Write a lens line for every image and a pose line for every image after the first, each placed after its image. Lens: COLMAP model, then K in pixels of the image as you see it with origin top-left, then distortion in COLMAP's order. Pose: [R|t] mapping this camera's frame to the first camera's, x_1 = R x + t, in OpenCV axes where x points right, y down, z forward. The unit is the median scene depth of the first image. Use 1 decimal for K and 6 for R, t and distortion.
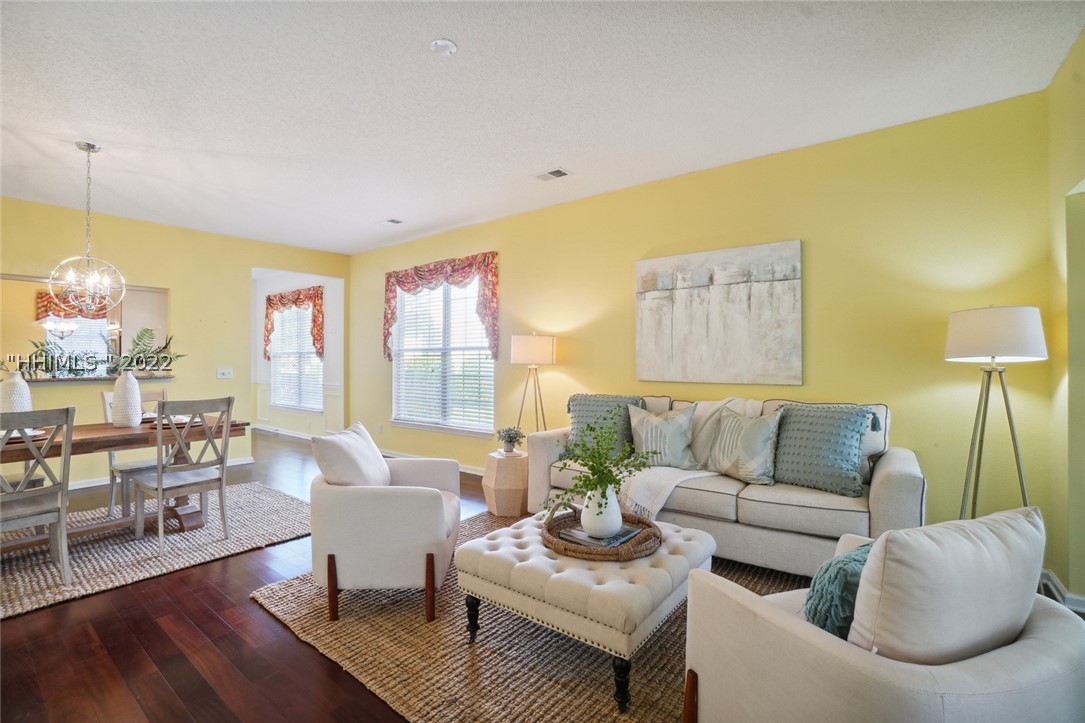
lens RADIAL K [[503.4, 0, 542.5], [0, 503.4, 361.5], [0, 0, 1]] dist [-0.001607, -0.000077]
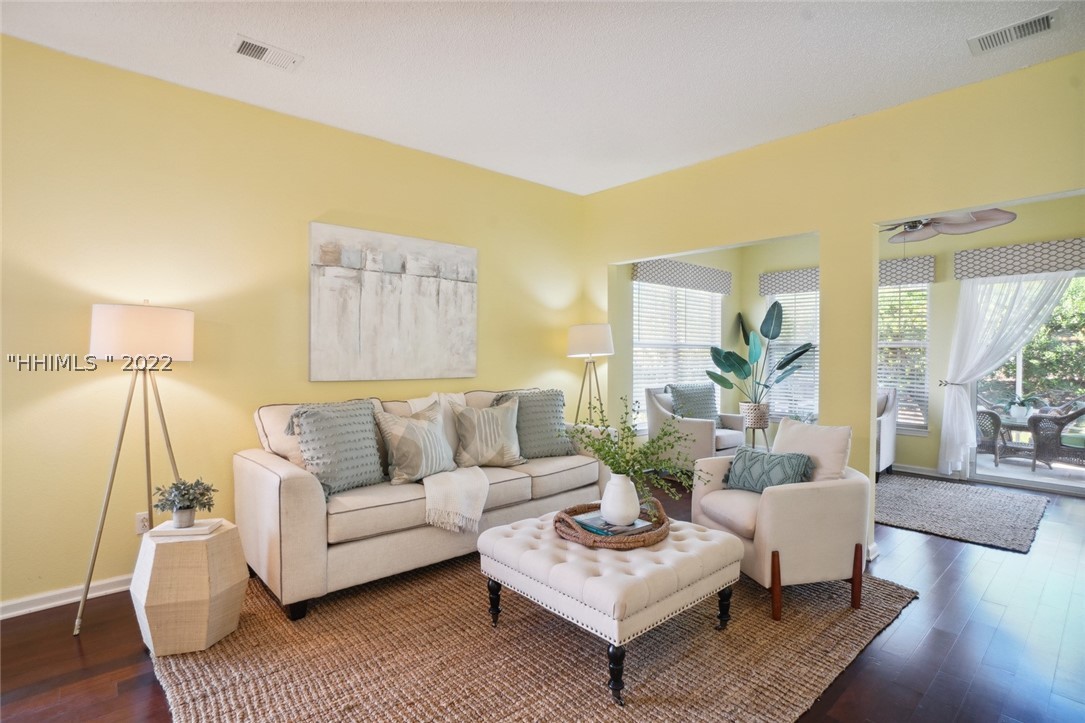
lens RADIAL K [[547.1, 0, 542.5], [0, 547.1, 361.5], [0, 0, 1]] dist [-0.000791, -0.000074]
pose [[0.190183, -0.011740, 0.981679, -0.611700], [-0.001306, 0.999925, 0.012211, -0.003045], [-0.981748, -0.003604, 0.190153, 0.568036]]
